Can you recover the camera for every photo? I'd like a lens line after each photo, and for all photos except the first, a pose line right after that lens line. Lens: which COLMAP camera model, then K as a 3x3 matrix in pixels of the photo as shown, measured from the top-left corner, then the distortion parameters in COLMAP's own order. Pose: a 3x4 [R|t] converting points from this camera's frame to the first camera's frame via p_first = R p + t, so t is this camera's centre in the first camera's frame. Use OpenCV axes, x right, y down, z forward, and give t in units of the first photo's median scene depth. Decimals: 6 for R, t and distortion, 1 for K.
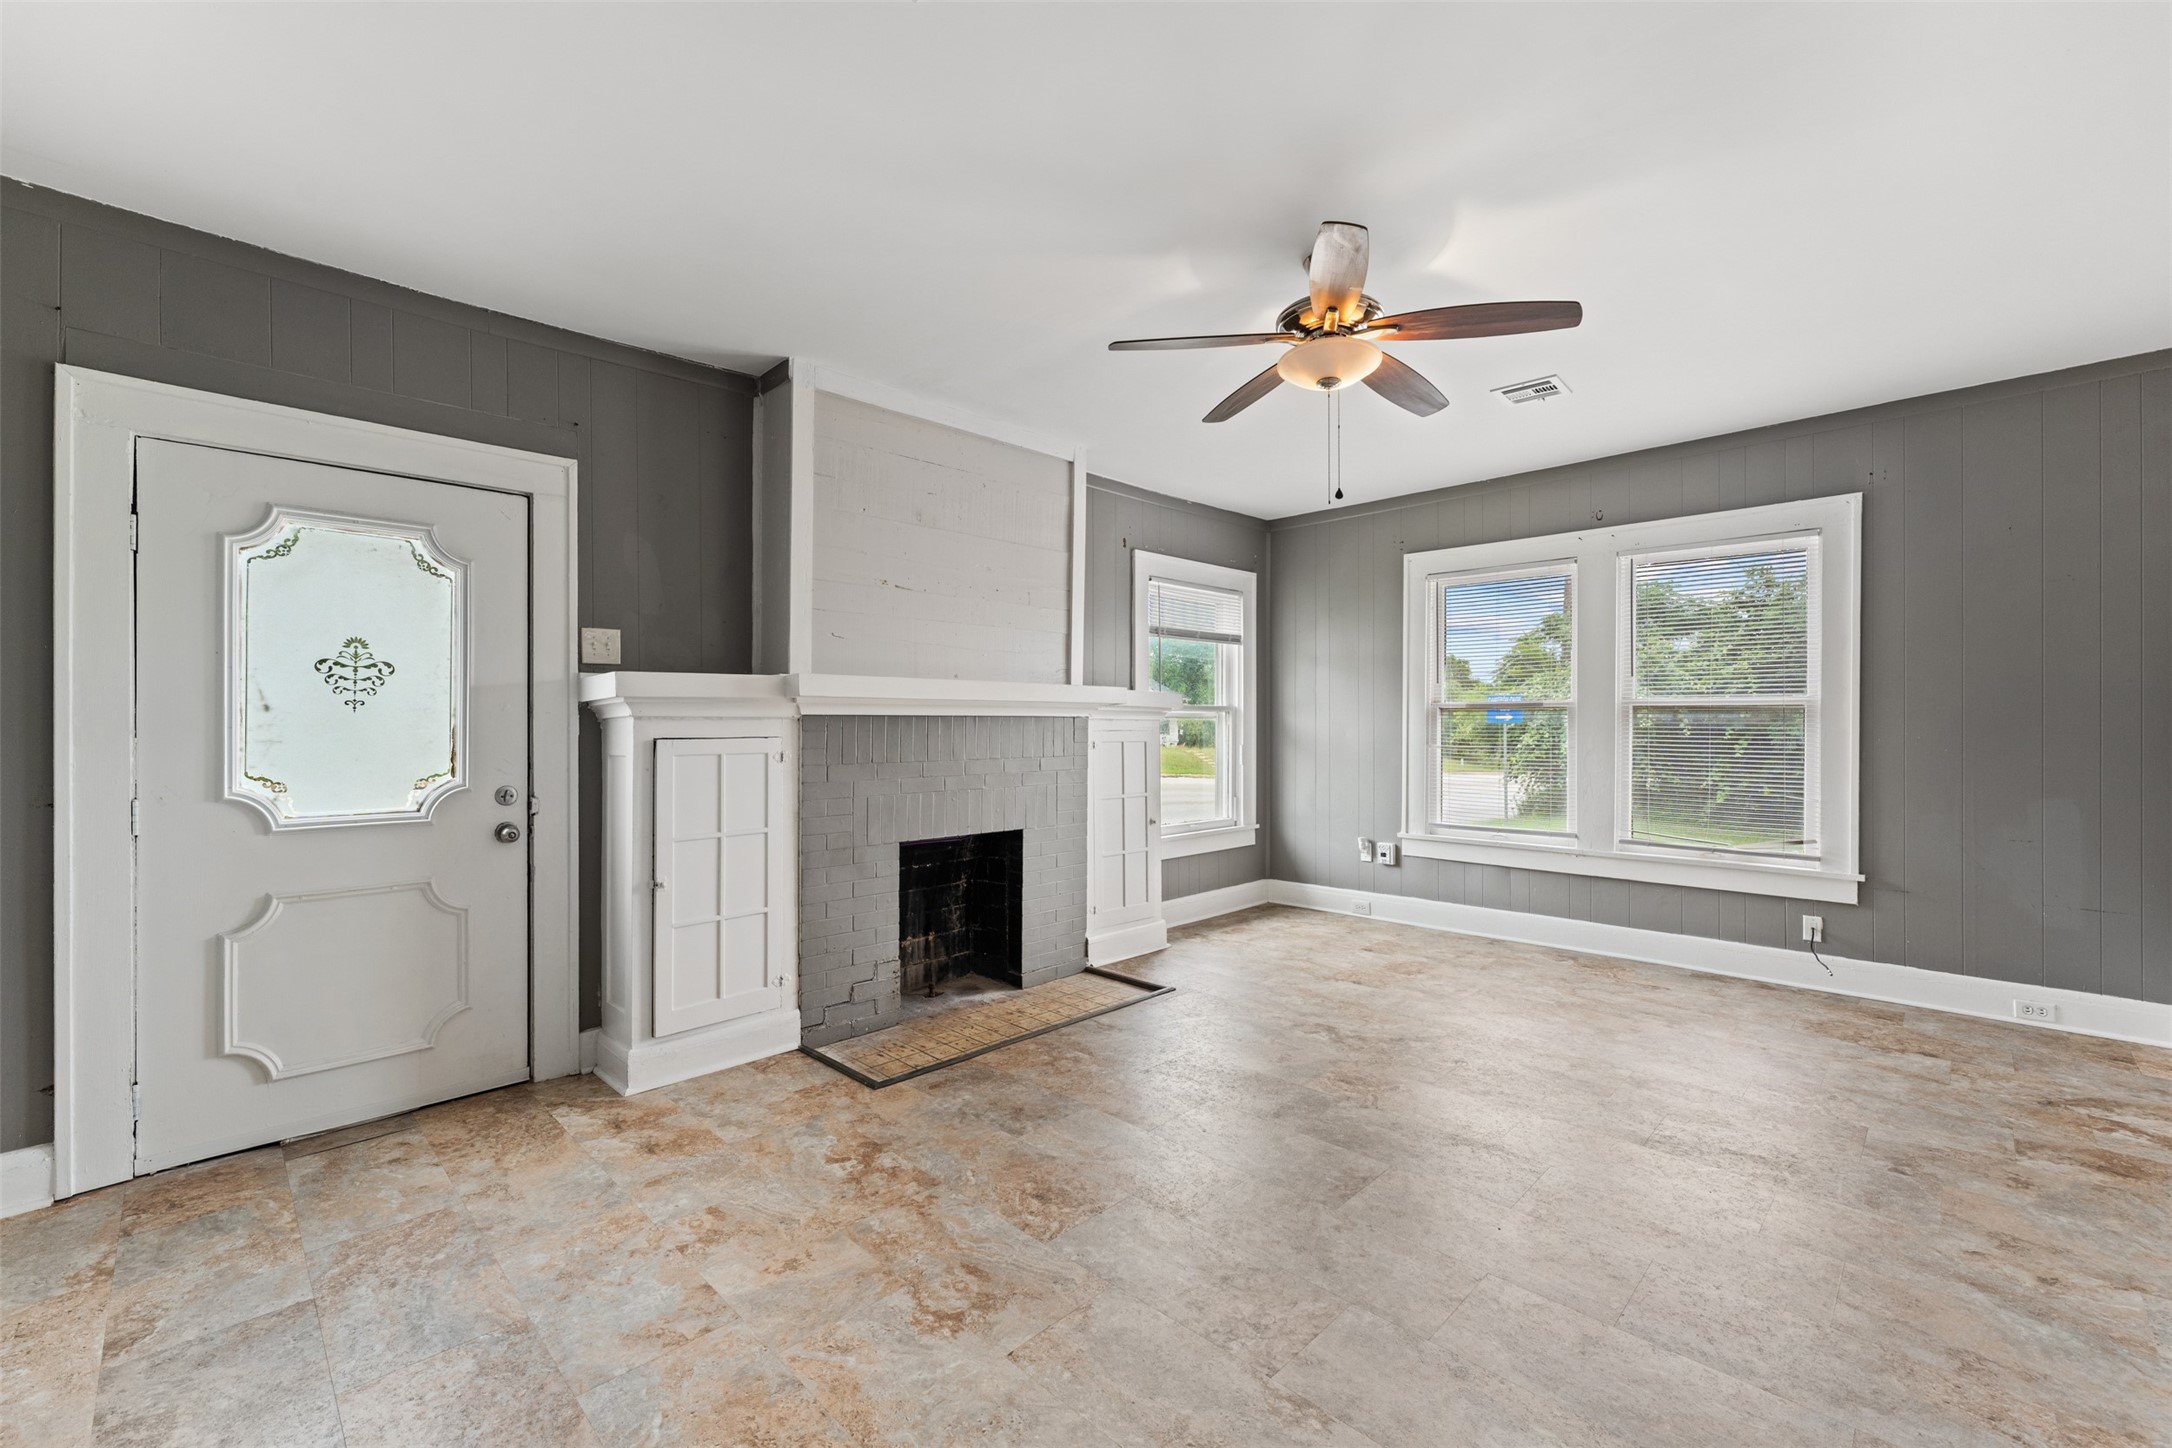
lens RADIAL K [[889.6, 0, 1082.4], [0, 889.6, 726.4], [0, 0, 1]] dist [-0.000121, 0.000038]
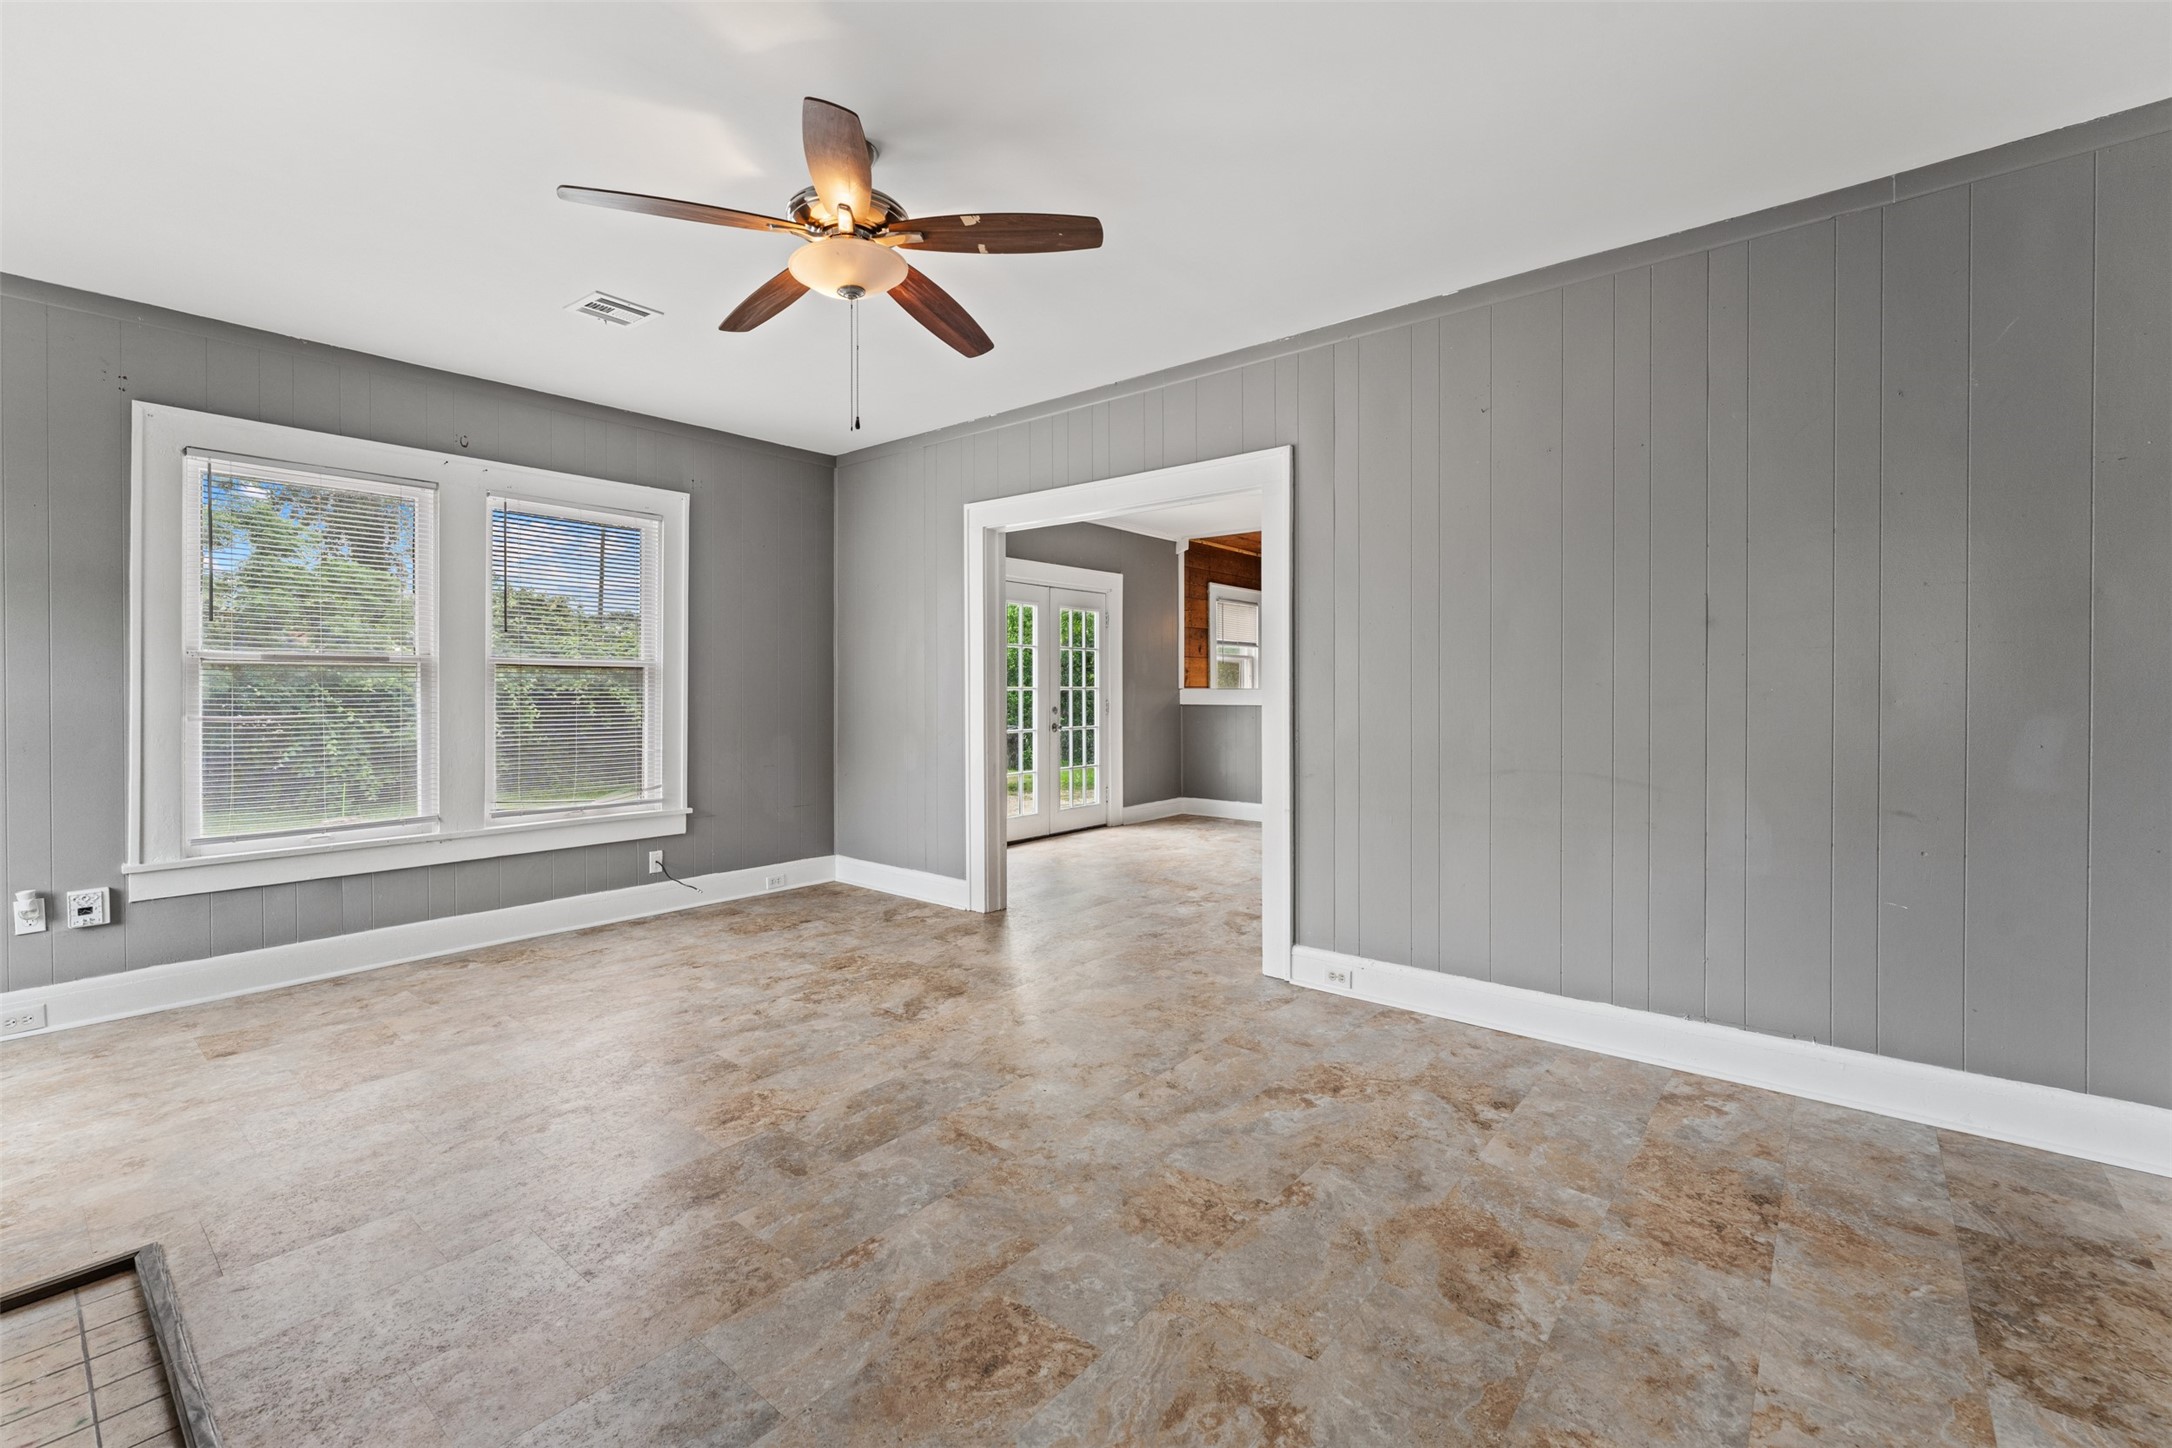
lens RADIAL K [[938.1, 0, 1070.8], [0, 938.1, 719.5], [0, 0, 1]] dist [-0.000795, -0.000057]
pose [[-0.091133, -0.034861, 0.995228, -0.435216], [0.001532, 0.999381, 0.035147, 0.000291], [-0.995838, 0.004727, -0.091023, 0.572843]]
